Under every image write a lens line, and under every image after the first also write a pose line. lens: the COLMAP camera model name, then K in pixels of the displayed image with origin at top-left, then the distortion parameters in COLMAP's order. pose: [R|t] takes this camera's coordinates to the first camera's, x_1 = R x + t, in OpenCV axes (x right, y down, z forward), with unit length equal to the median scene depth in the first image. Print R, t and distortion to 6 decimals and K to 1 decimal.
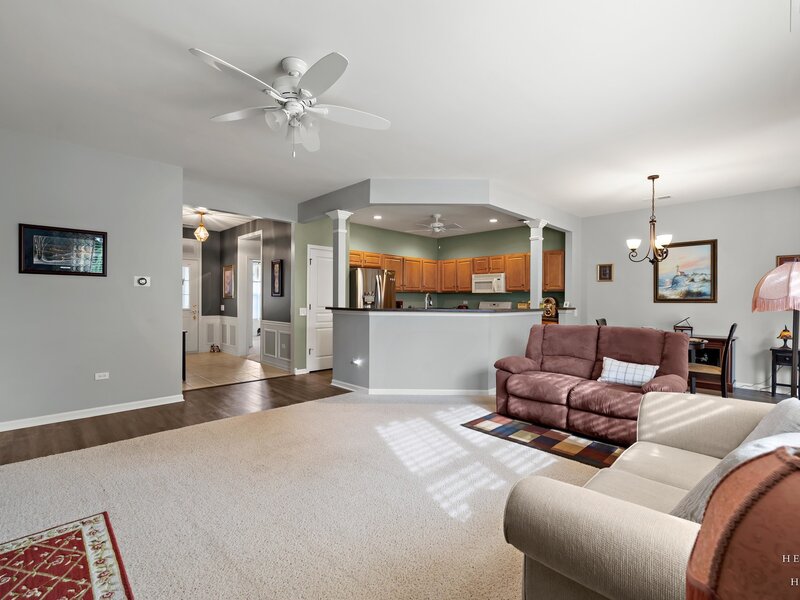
lens RADIAL K [[376.5, 0, 398.1], [0, 376.5, 300.4], [0, 0, 1]] dist [-0.000289, -0.000004]
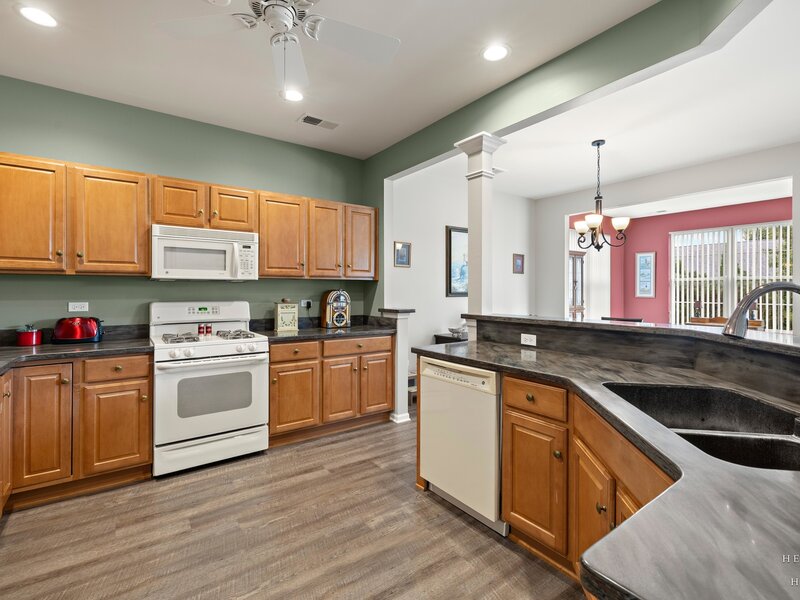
lens RADIAL K [[379.1, 0, 399.4], [0, 379.1, 288.8], [0, 0, 1]] dist [-0.000839, -0.000243]
pose [[0.147300, -0.002316, 0.989089, -0.183251], [0.004106, 0.999990, 0.001730, -0.017462], [-0.989083, 0.003807, 0.147308, 1.264986]]
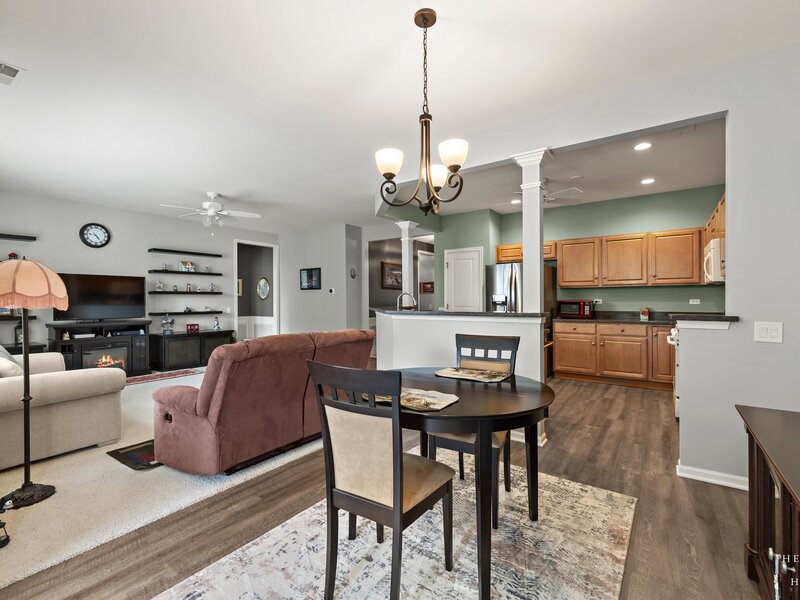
lens RADIAL K [[376.5, 0, 398.1], [0, 376.5, 300.4], [0, 0, 1]] dist [-0.000289, -0.000004]
pose [[0.181427, -0.006060, -0.983386, 1.073485], [0.003000, 0.999980, -0.005609, 0.006885], [0.983400, -0.001933, 0.181441, 0.863293]]
